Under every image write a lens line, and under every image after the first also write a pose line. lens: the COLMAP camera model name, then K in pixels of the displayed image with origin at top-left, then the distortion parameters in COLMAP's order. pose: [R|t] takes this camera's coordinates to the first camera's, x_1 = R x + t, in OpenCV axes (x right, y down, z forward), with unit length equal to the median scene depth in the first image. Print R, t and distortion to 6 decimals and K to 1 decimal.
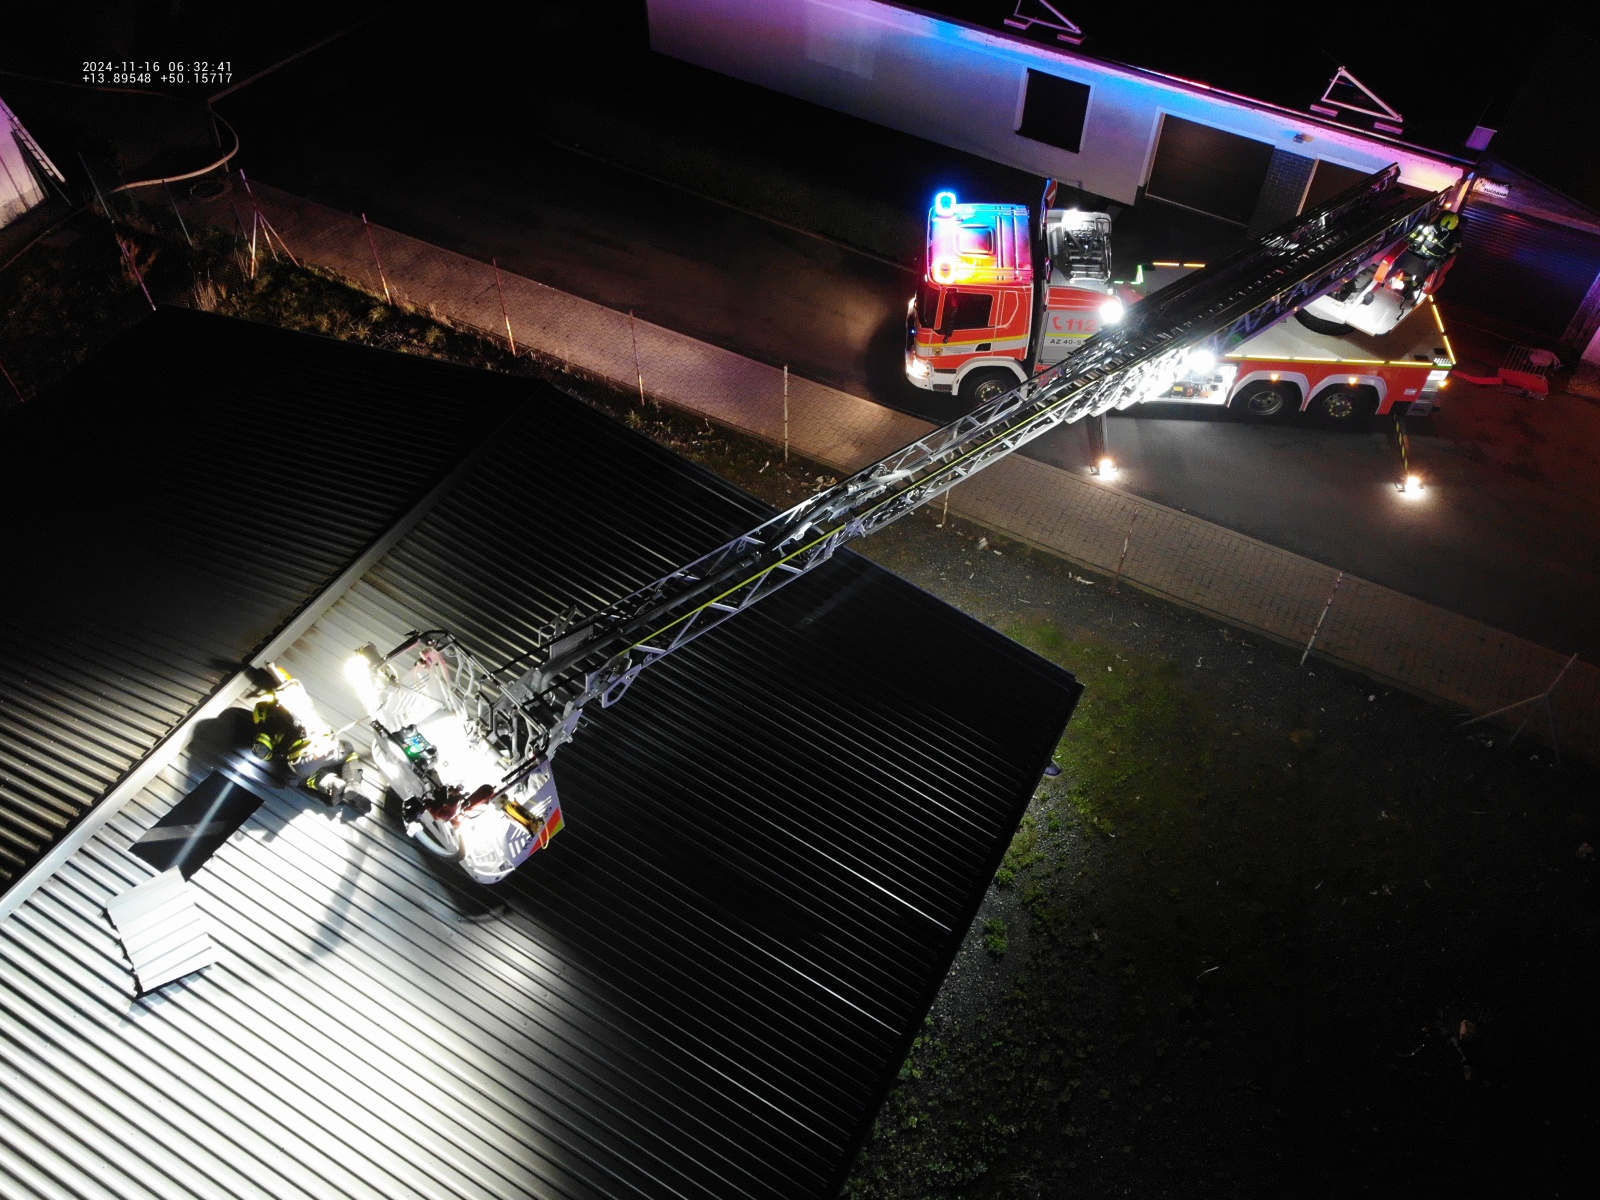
lens RADIAL K [[1239.5, 0, 809.2], [0, 1239.5, 583.0], [0, 0, 1]] dist [-0.003011, -0.003920]
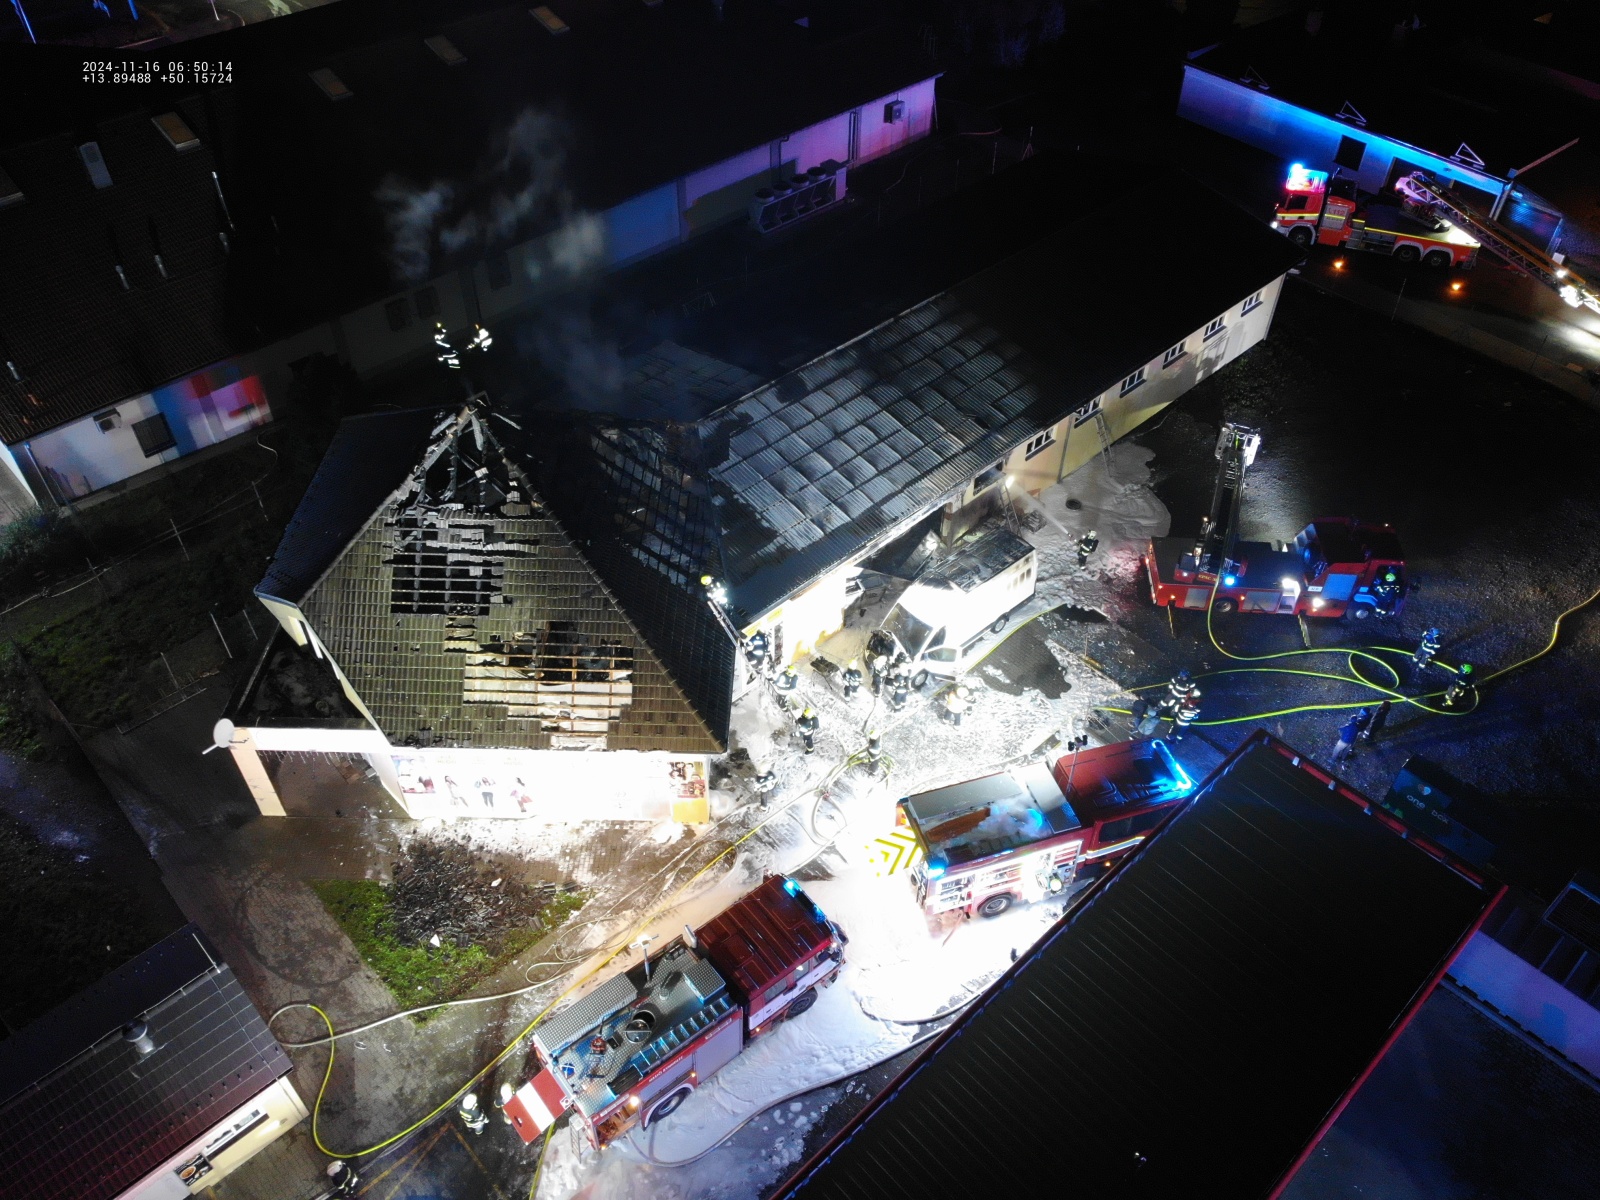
lens RADIAL K [[1239.5, 0, 809.2], [0, 1239.5, 583.0], [0, 0, 1]] dist [-0.003011, -0.003920]
pose [[0.950738, 0.215029, -0.223293, -0.104181], [-0.237138, 0.968410, -0.077117, 1.013515], [0.199657, 0.126269, 0.971696, -1.700263]]
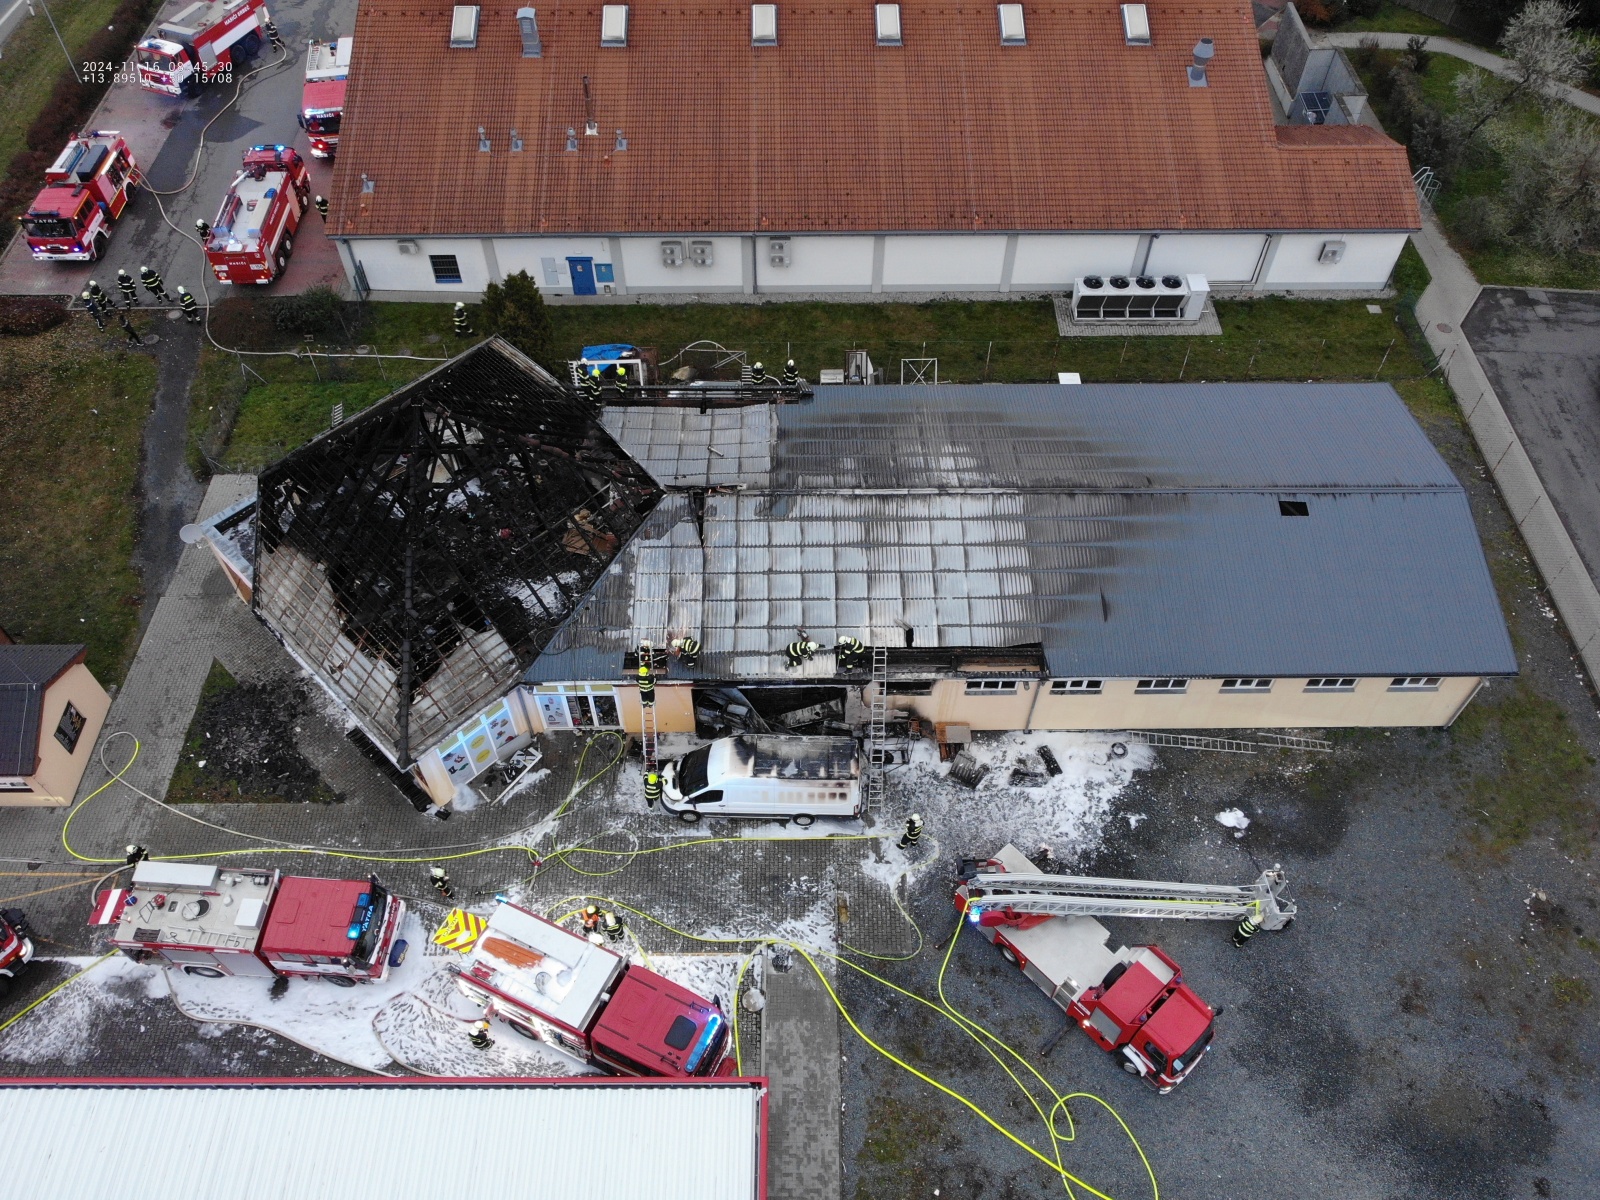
lens RADIAL K [[1227.8, 0, 804.7], [0, 1227.8, 594.7], [0, 0, 1]] dist [-0.002654, 0.002925]
pose [[0.483590, 0.687834, -0.541317, 0.495576], [-0.671299, 0.688317, 0.274912, 0.168618], [0.561692, 0.230441, 0.794606, -1.370984]]
